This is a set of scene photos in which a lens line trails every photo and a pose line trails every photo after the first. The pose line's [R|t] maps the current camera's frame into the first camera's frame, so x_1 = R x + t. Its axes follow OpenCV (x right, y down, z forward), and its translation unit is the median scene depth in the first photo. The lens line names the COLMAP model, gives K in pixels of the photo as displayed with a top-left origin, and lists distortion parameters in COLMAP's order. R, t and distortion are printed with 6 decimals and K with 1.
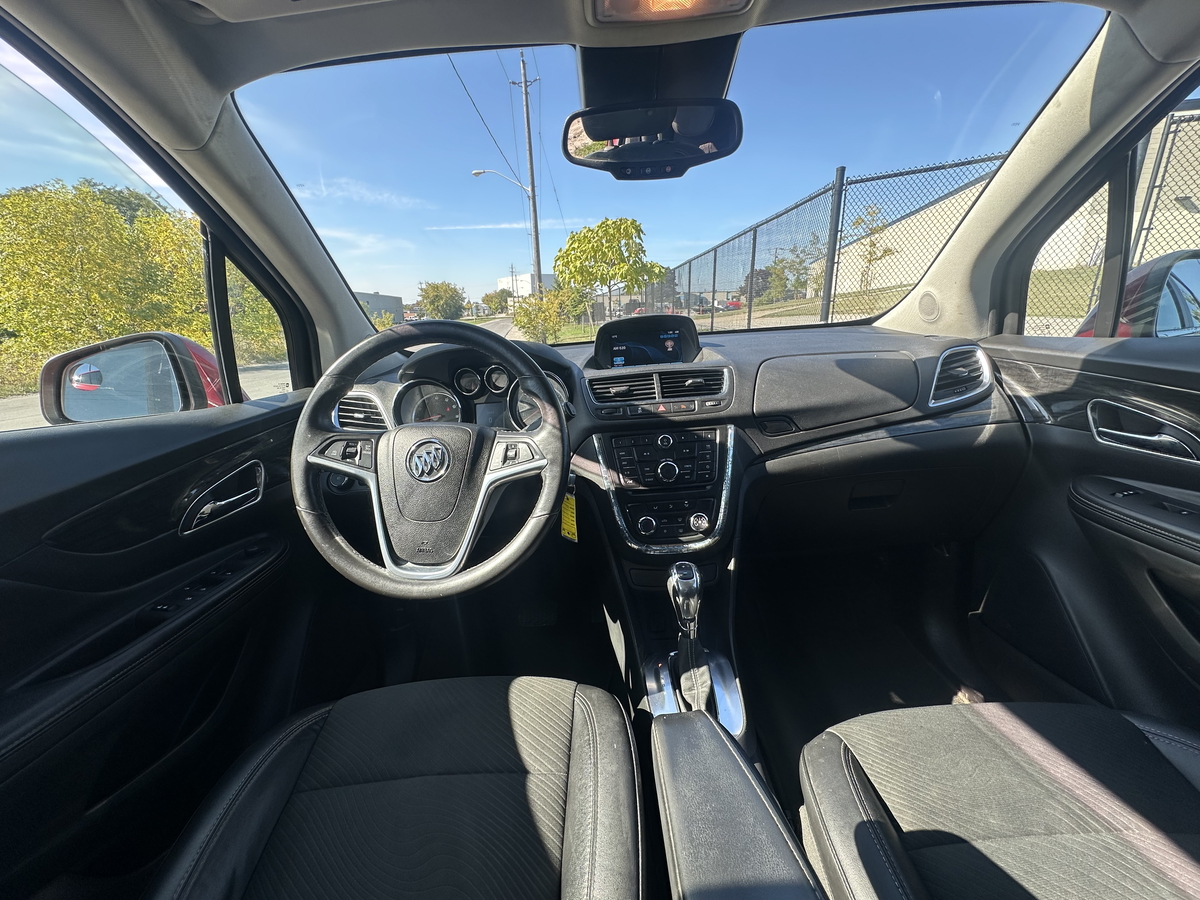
lens RADIAL K [[481.2, 0, 600.0], [0, 481.2, 450.0], [0, 0, 1]] dist [-0.001305, -0.000110]
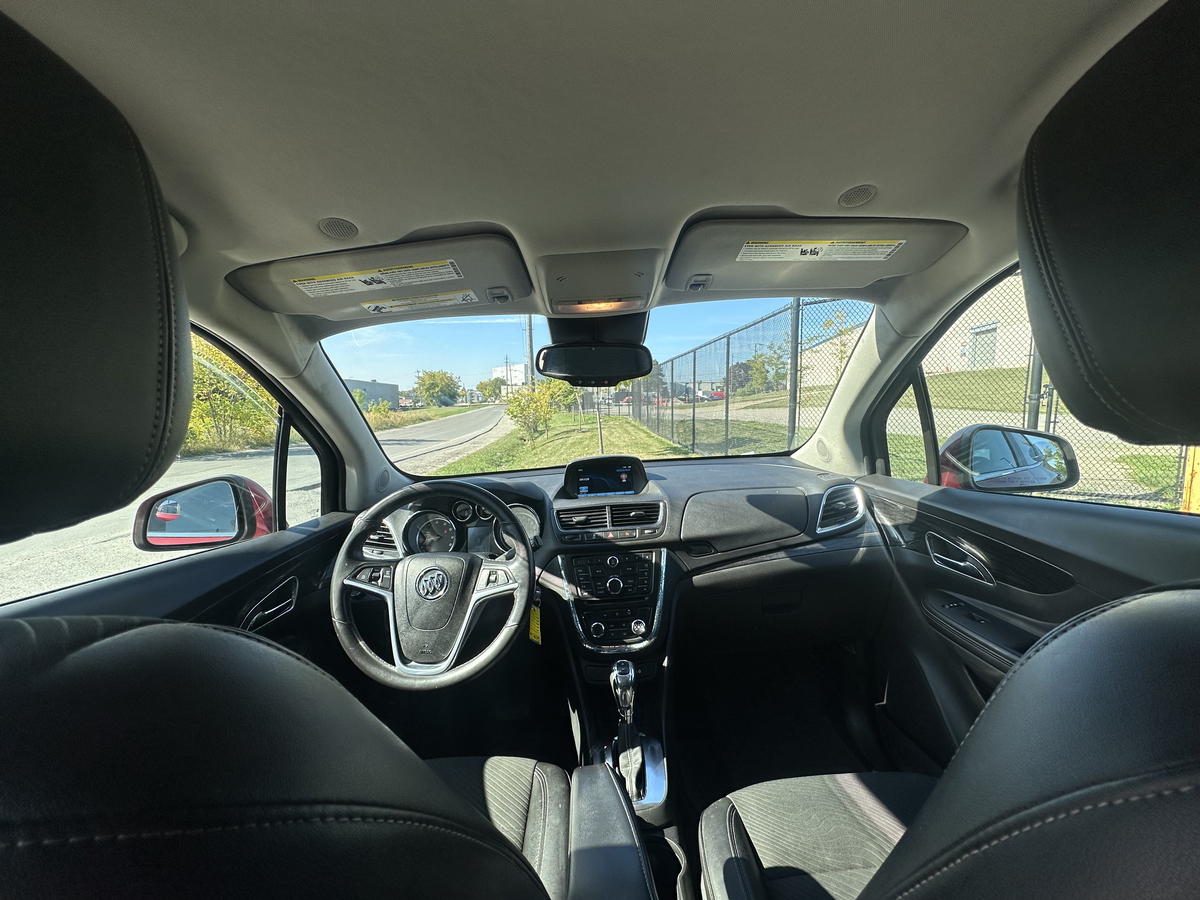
lens RADIAL K [[481.2, 0, 600.0], [0, 481.2, 450.0], [0, 0, 1]] dist [-0.001305, -0.000110]
pose [[0.999774, 0.006466, 0.020256, 0.077983], [-0.002850, 0.984792, -0.173716, -0.096058], [-0.021071, 0.173619, 0.984587, -0.359884]]
